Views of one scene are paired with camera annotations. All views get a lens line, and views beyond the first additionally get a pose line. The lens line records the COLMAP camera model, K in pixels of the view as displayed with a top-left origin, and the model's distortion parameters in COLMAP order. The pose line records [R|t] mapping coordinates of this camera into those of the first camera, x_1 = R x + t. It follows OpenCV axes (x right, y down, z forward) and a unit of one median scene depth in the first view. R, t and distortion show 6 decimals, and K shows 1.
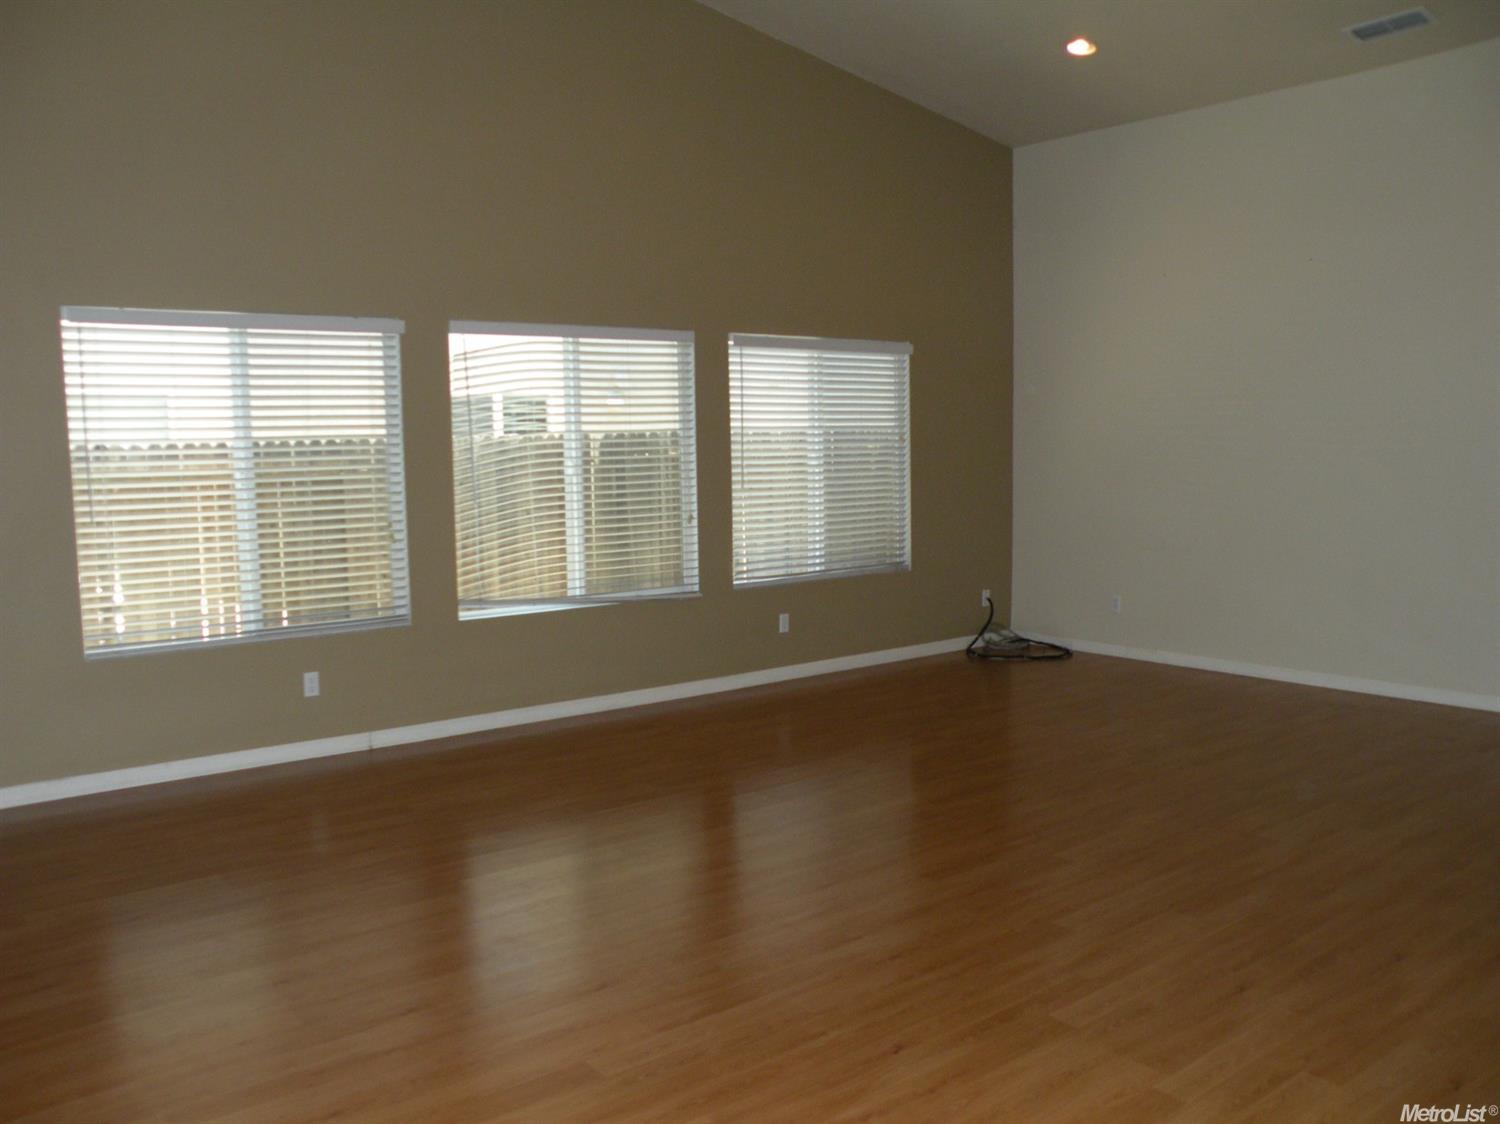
lens RADIAL K [[1258.7, 0, 747.9], [0, 1258.7, 575.7], [0, 0, 1]] dist [-0.143524, 0.149634]
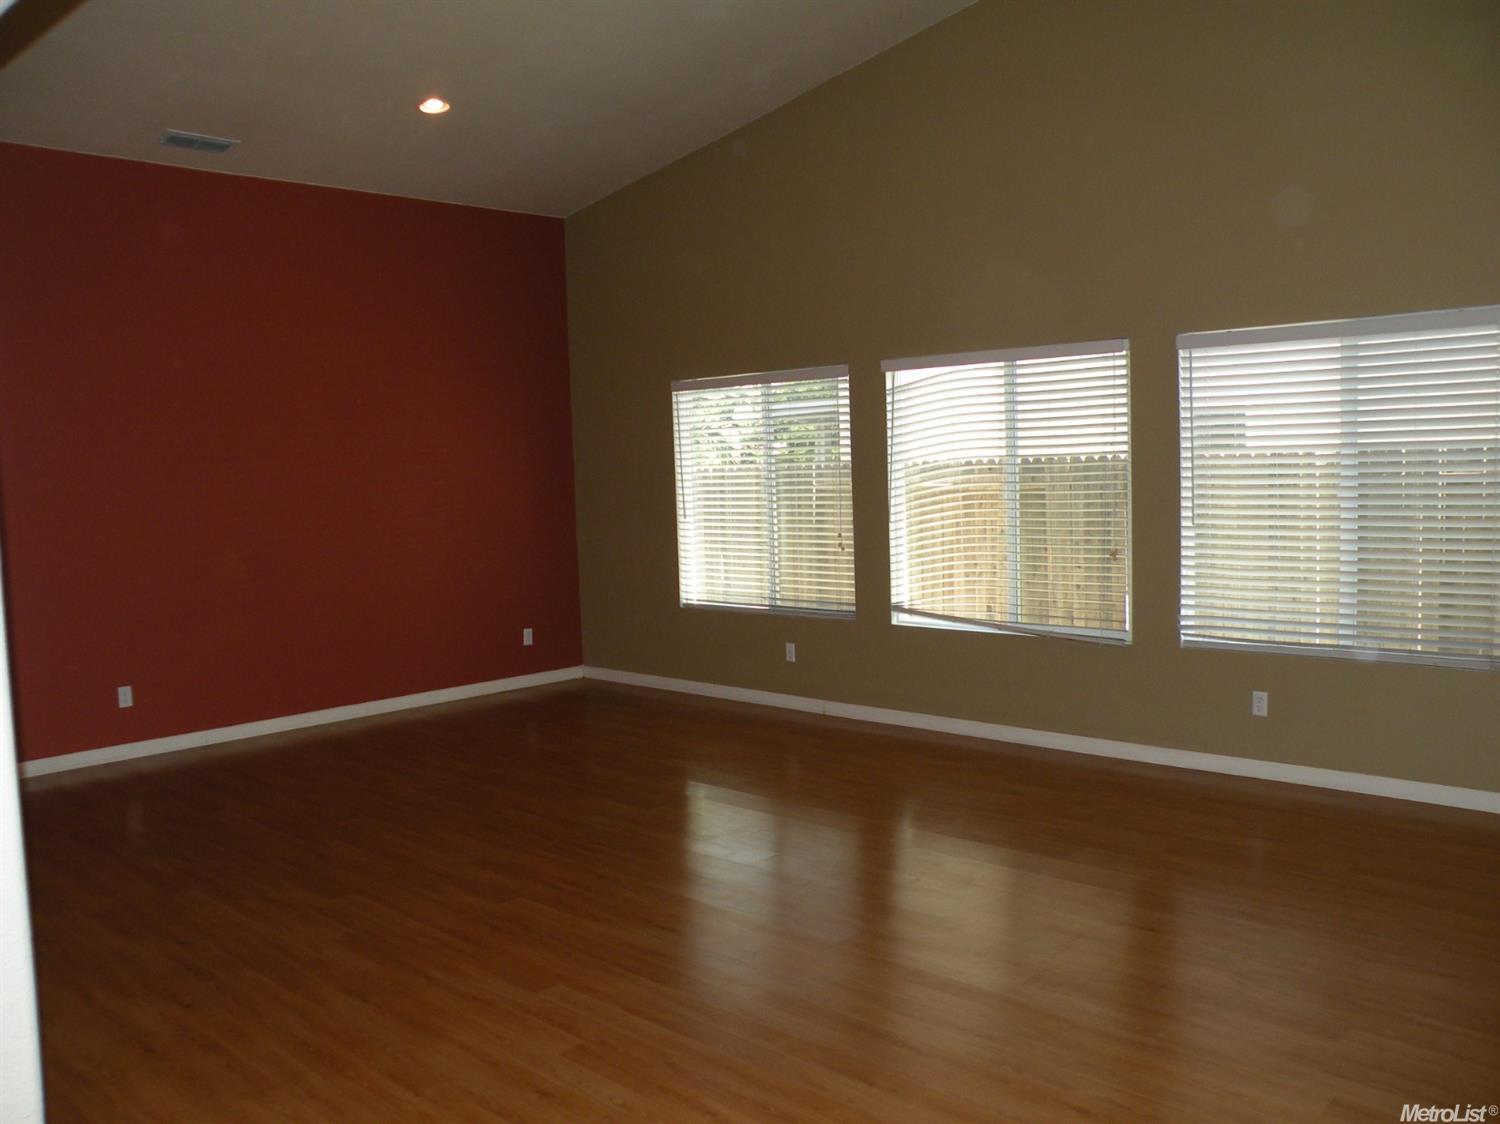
lens RADIAL K [[1258.7, 0, 747.9], [0, 1258.7, 575.7], [0, 0, 1]] dist [-0.143524, 0.149634]
pose [[0.133608, 0.096032, -0.986371, 0.742670], [-0.081282, 0.993003, 0.085668, -0.080882], [0.987695, 0.068728, 0.140478, 0.603532]]
